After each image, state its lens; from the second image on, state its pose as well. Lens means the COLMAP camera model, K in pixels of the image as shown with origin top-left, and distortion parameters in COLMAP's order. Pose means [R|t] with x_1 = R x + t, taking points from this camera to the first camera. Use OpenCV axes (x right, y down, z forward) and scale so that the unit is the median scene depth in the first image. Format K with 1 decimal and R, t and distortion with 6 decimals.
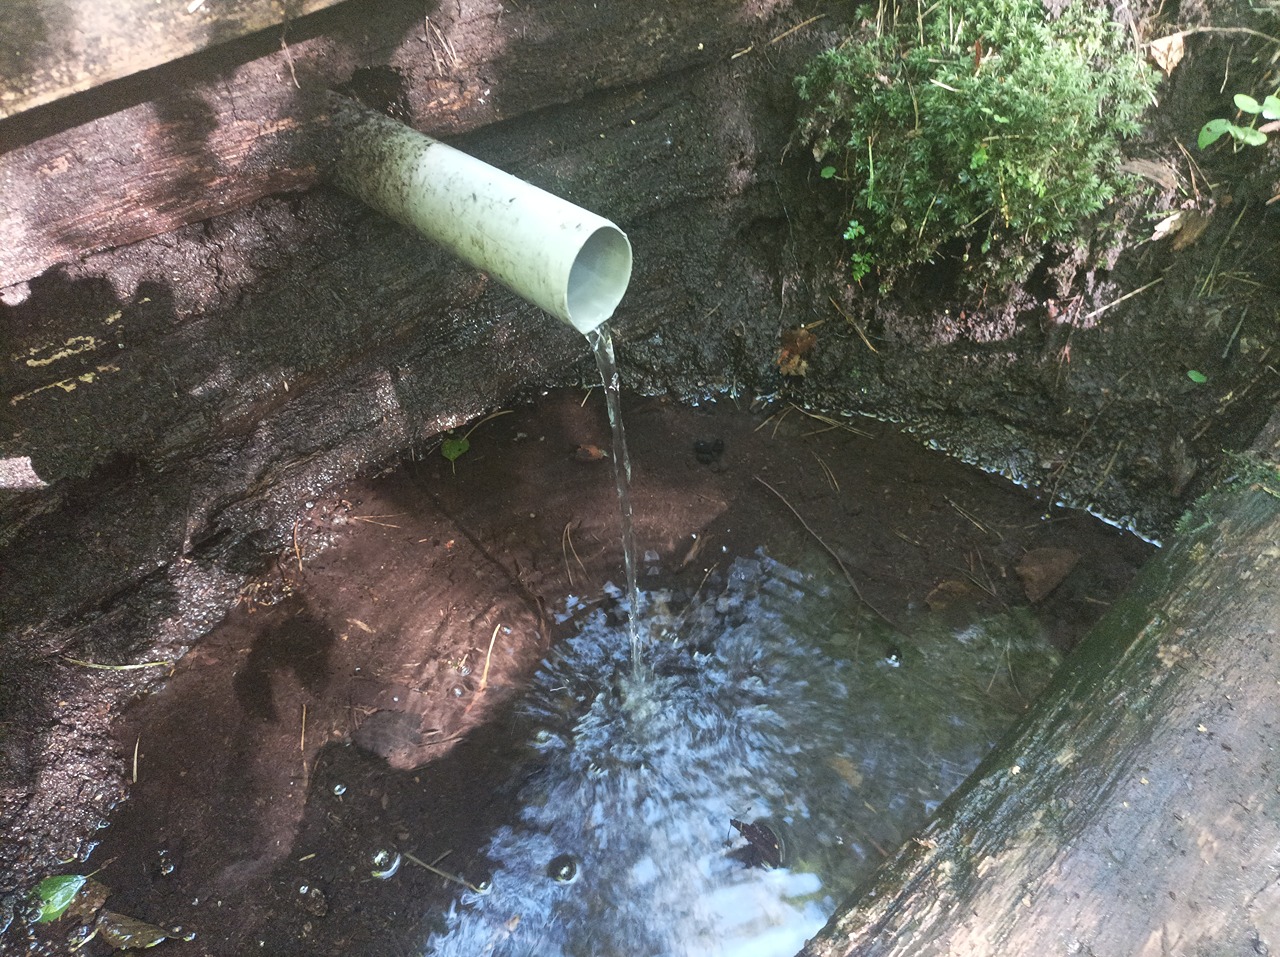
lens RADIAL K [[937.1, 0, 640.2], [0, 937.1, 476.1], [0, 0, 1]] dist [0.059524, 0.000239]
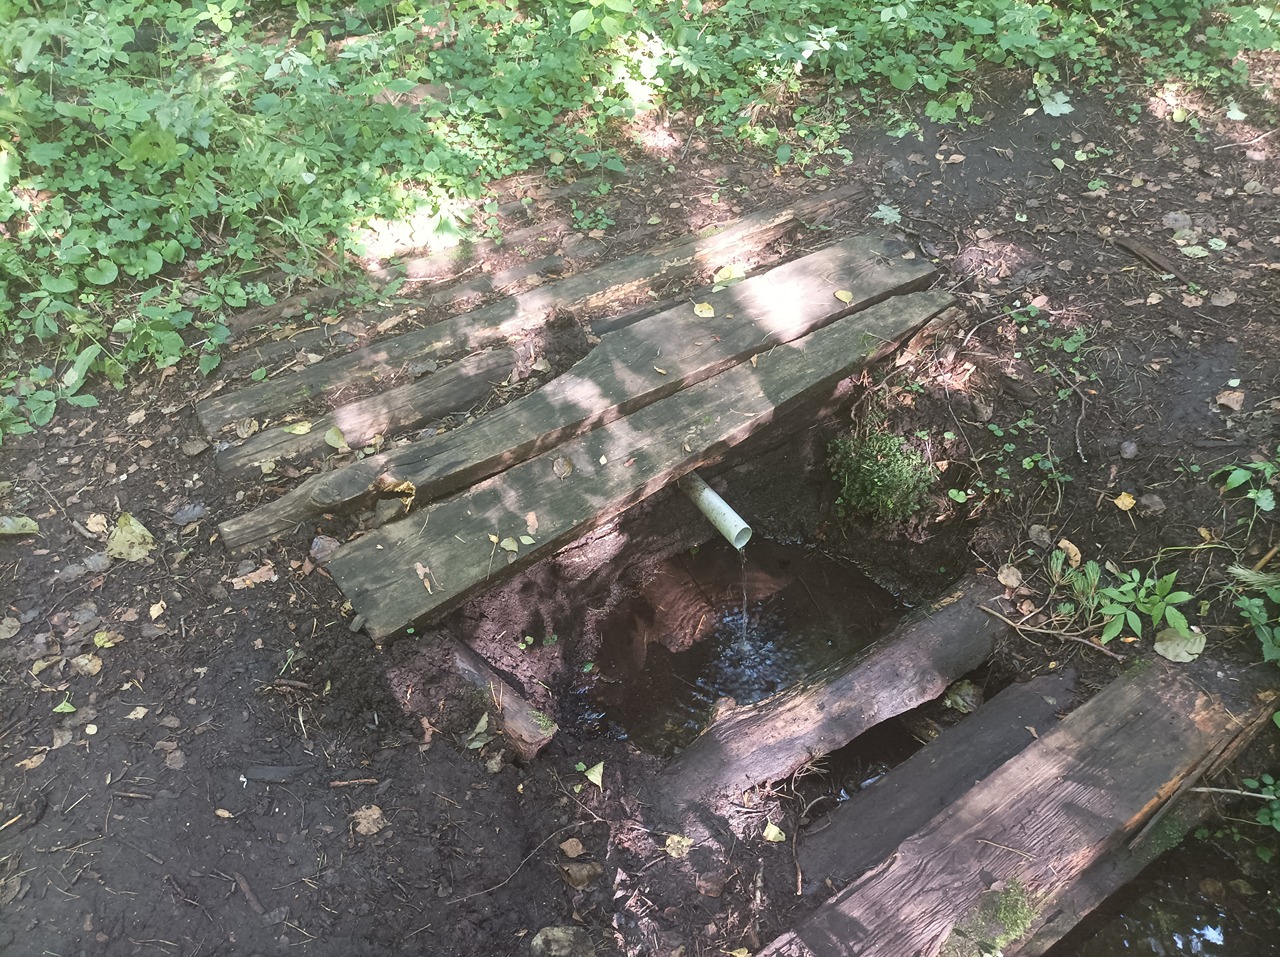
lens RADIAL K [[937.1, 0, 637.3], [0, 937.1, 480.9], [0, 0, 1]] dist [0.059524, 0.000239]
pose [[0.973103, 0.125755, -0.193018, 0.178911], [-0.120031, 0.991918, 0.041119, -0.382801], [0.196629, -0.016845, 0.980333, -2.075141]]
